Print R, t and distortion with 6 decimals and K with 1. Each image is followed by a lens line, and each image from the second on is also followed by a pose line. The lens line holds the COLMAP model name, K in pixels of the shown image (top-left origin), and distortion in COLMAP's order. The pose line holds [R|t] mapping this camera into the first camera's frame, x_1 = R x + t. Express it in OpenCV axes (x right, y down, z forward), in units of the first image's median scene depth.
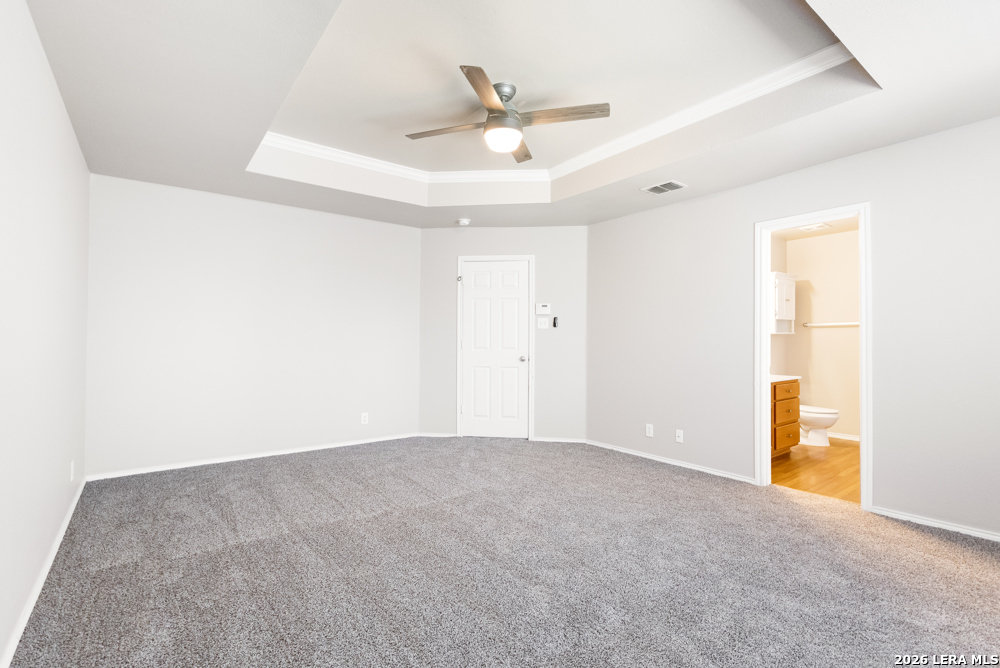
lens RADIAL K [[462.5, 0, 497.5], [0, 462.5, 339.8], [0, 0, 1]] dist [0.001154, -0.000149]
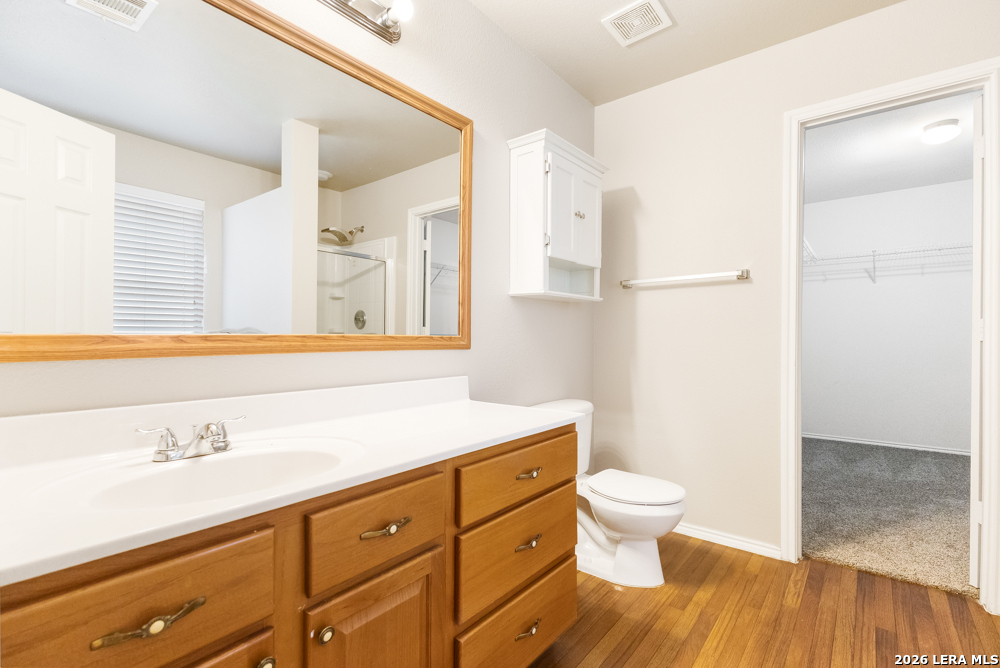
lens RADIAL K [[462.5, 0, 504.7], [0, 462.5, 334.9], [0, 0, 1]] dist [0.001154, -0.000149]
pose [[0.970096, 0.006504, 0.242633, 0.449487], [-0.006943, 0.999975, 0.000956, 0.020718], [-0.242621, -0.002612, 0.970118, 0.598521]]
